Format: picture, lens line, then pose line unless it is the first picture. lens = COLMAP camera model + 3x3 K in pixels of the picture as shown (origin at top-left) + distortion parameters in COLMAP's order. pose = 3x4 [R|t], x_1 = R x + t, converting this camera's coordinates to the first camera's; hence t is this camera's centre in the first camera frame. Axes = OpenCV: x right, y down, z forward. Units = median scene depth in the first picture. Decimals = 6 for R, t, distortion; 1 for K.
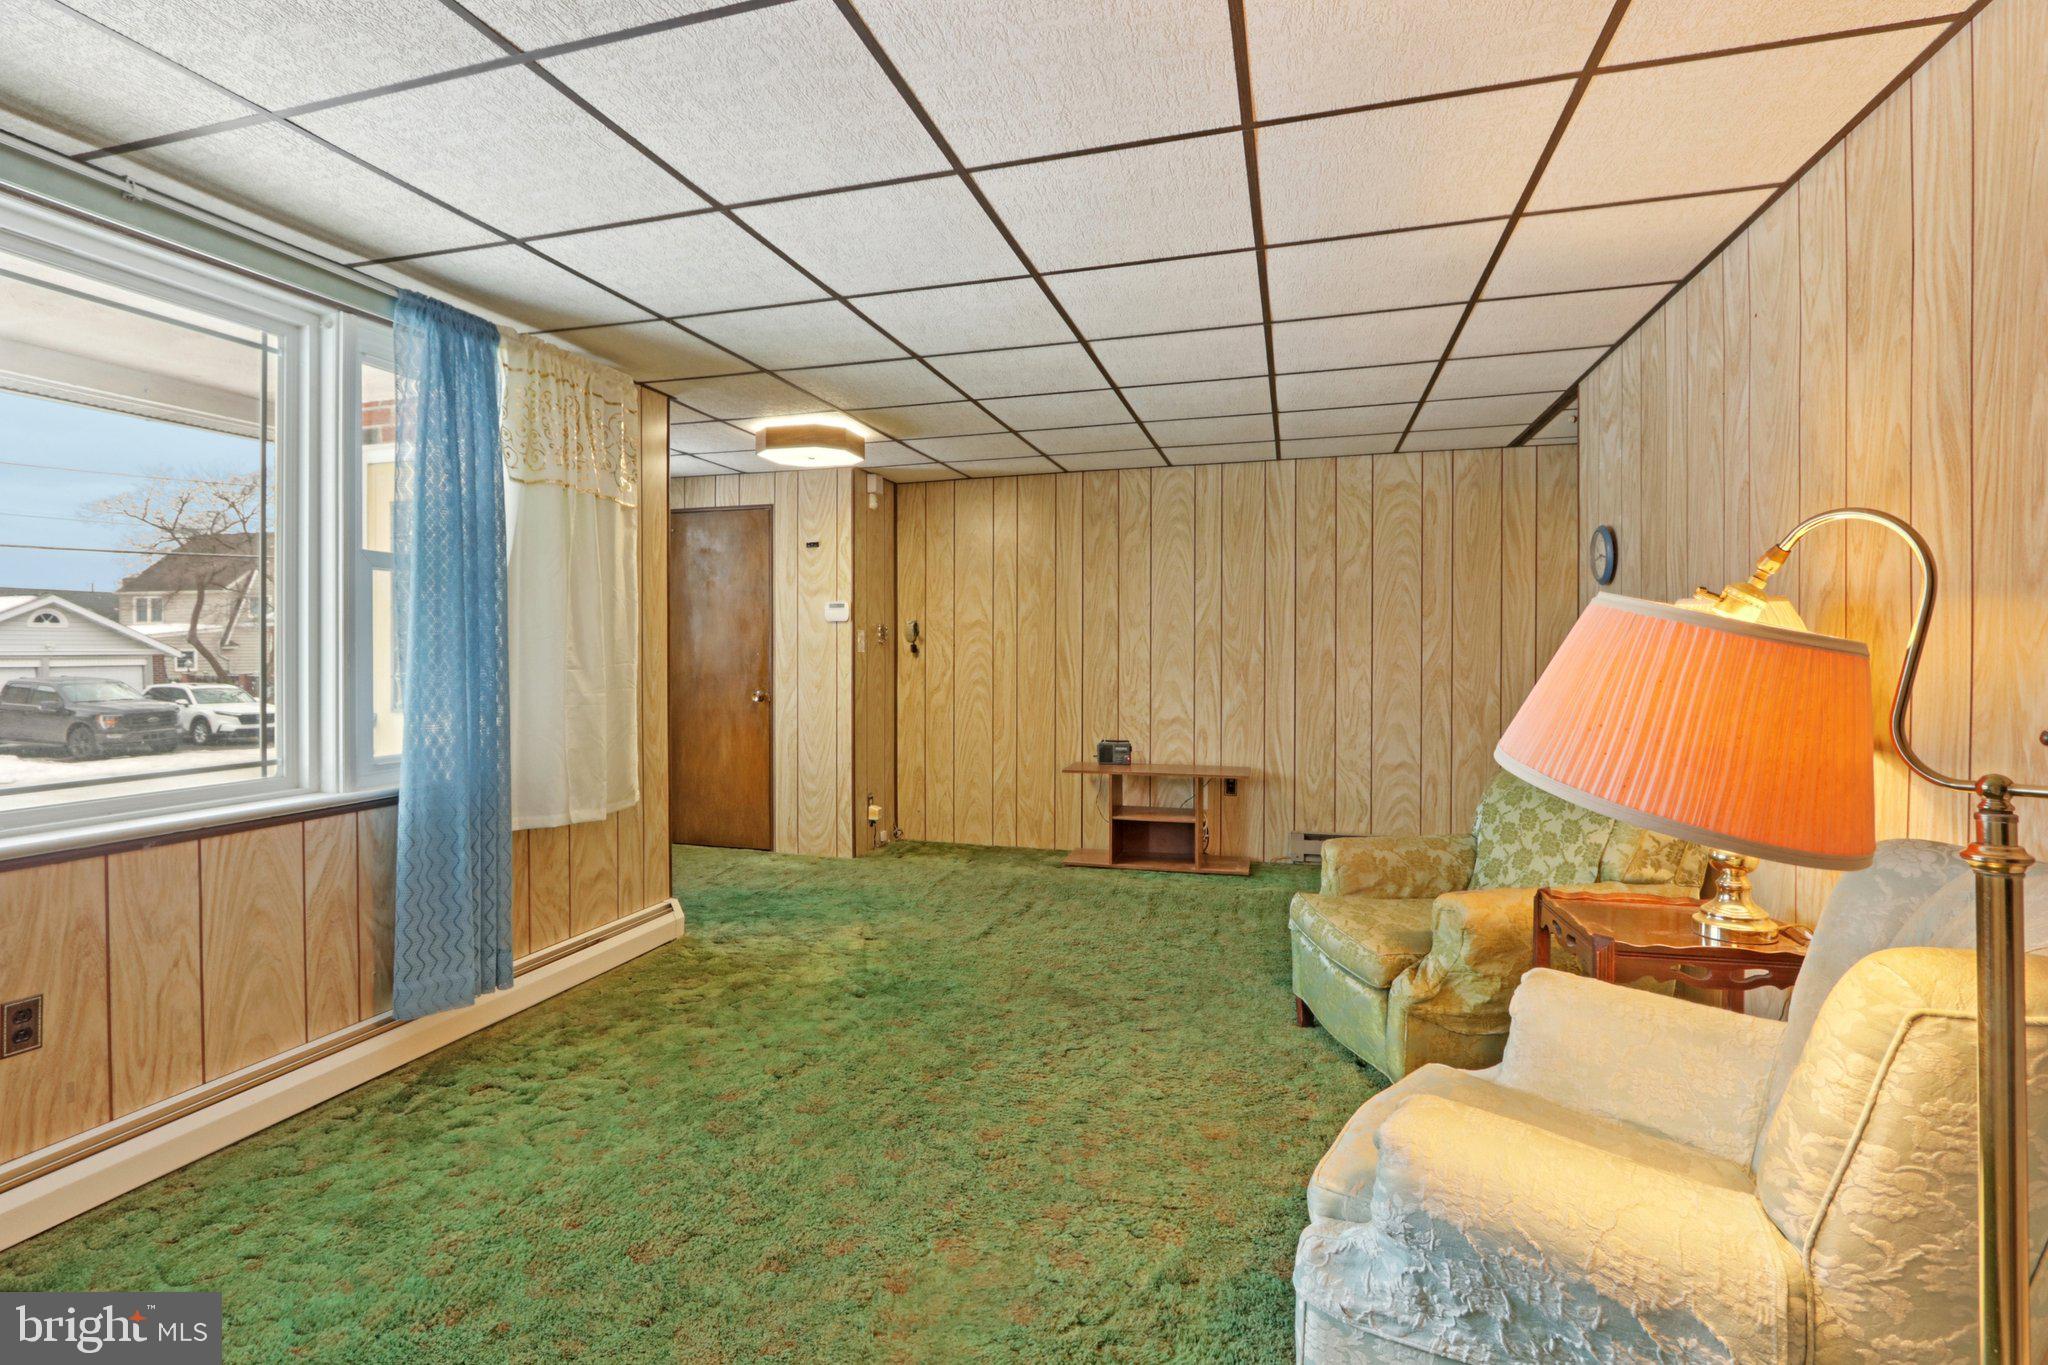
lens RADIAL K [[953.2, 0, 1023.1], [0, 953.2, 662.7], [0, 0, 1]] dist [-0.021234, 0.005014]
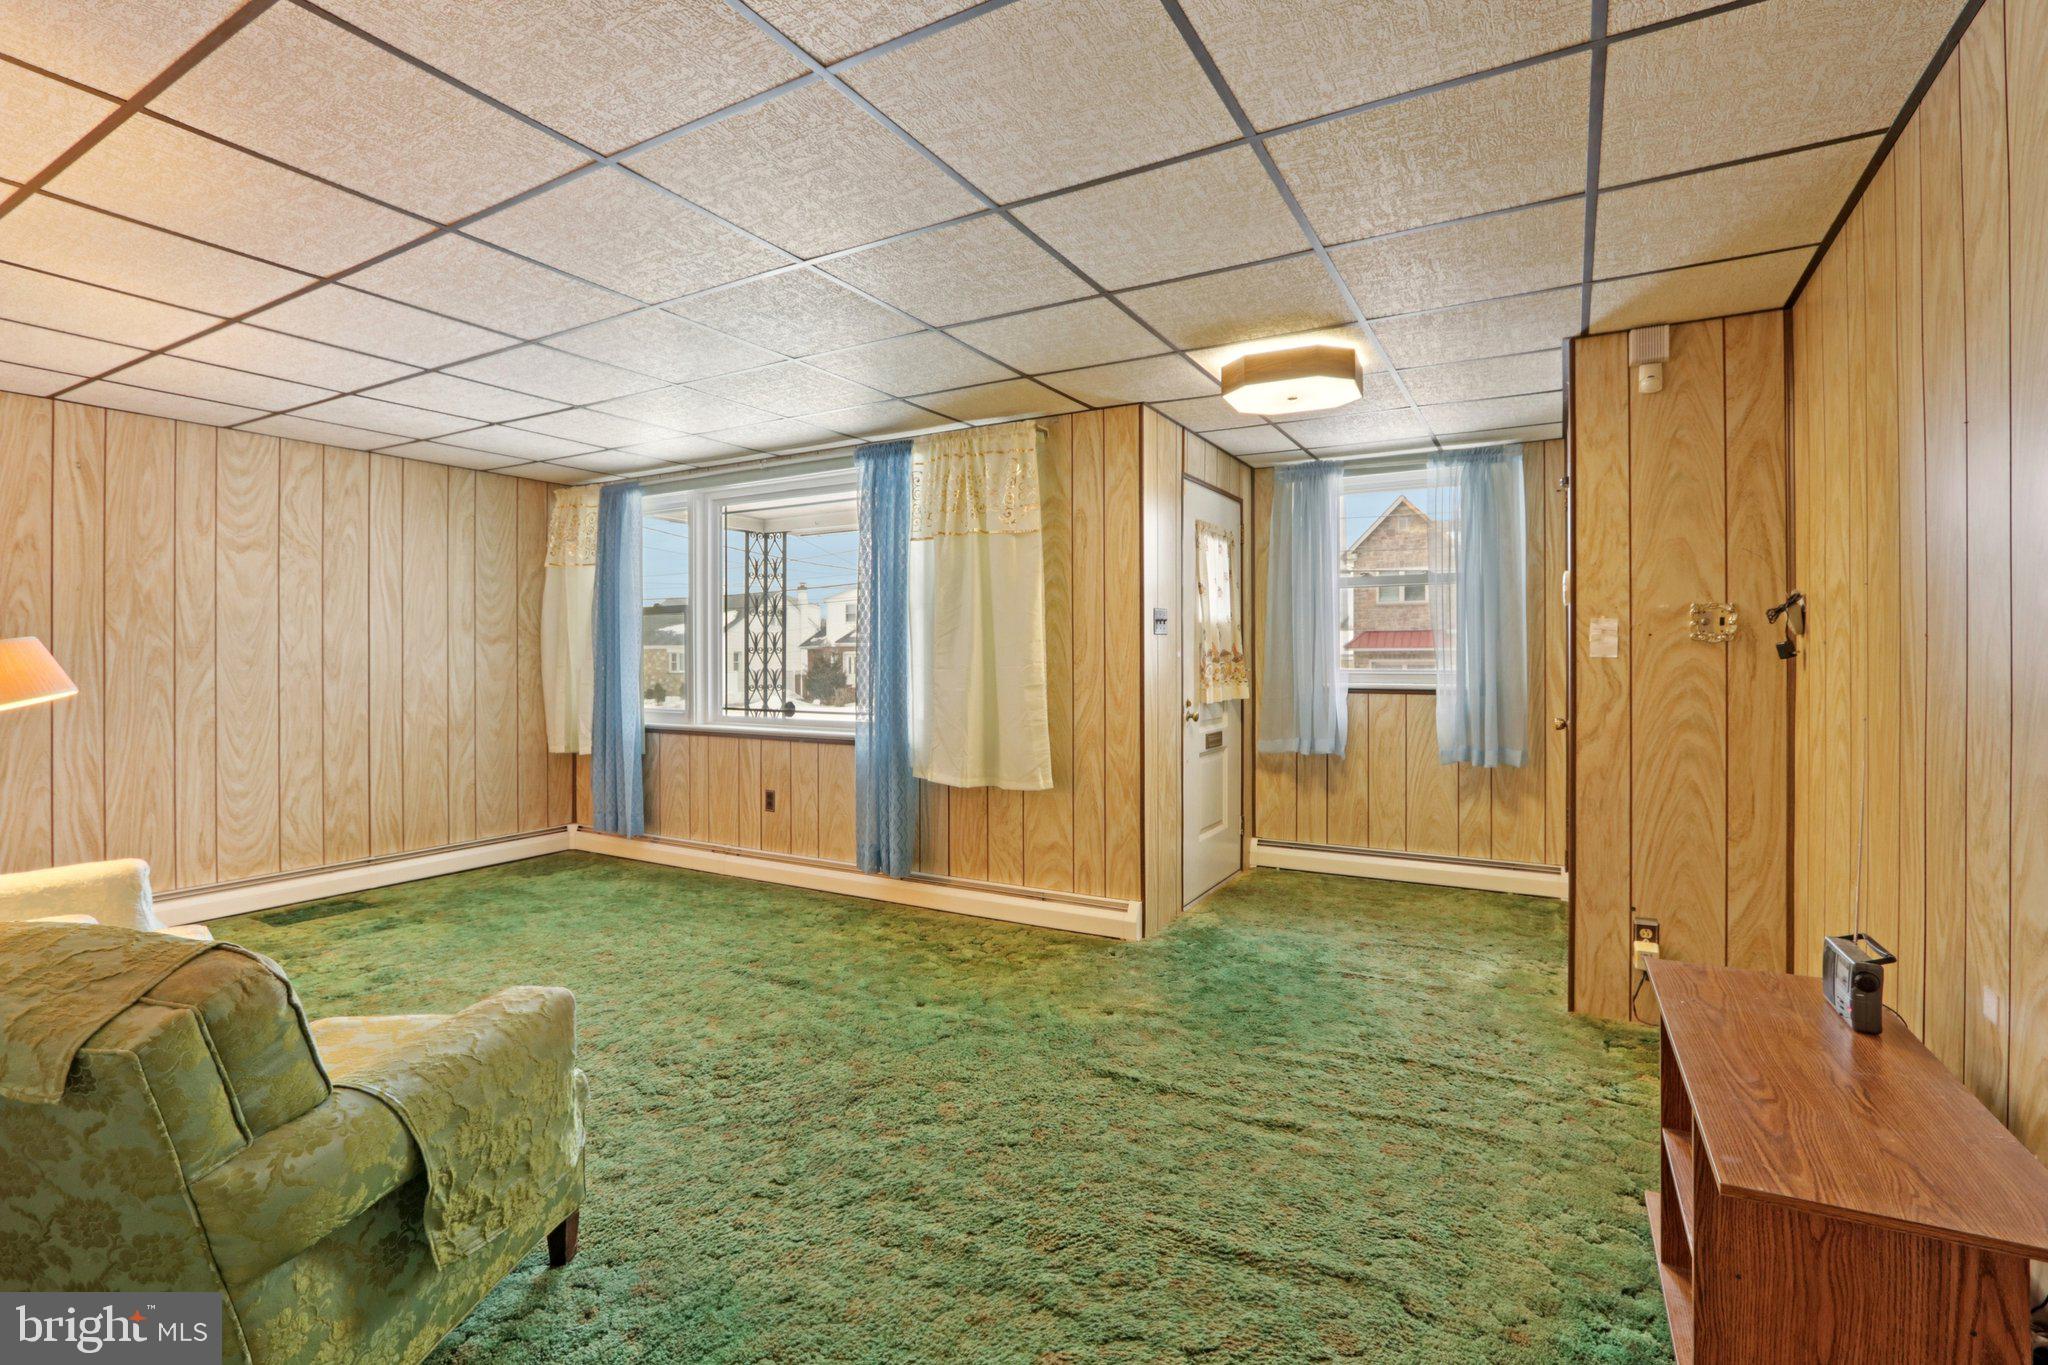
lens RADIAL K [[953.2, 0, 1017.4], [0, 953.2, 656.7], [0, 0, 1]] dist [-0.021234, 0.005014]
pose [[-0.235650, -0.004867, -0.971826, 0.779580], [-0.014643, 0.999892, -0.001457, -0.008645], [0.971728, 0.013887, -0.235696, 1.351415]]
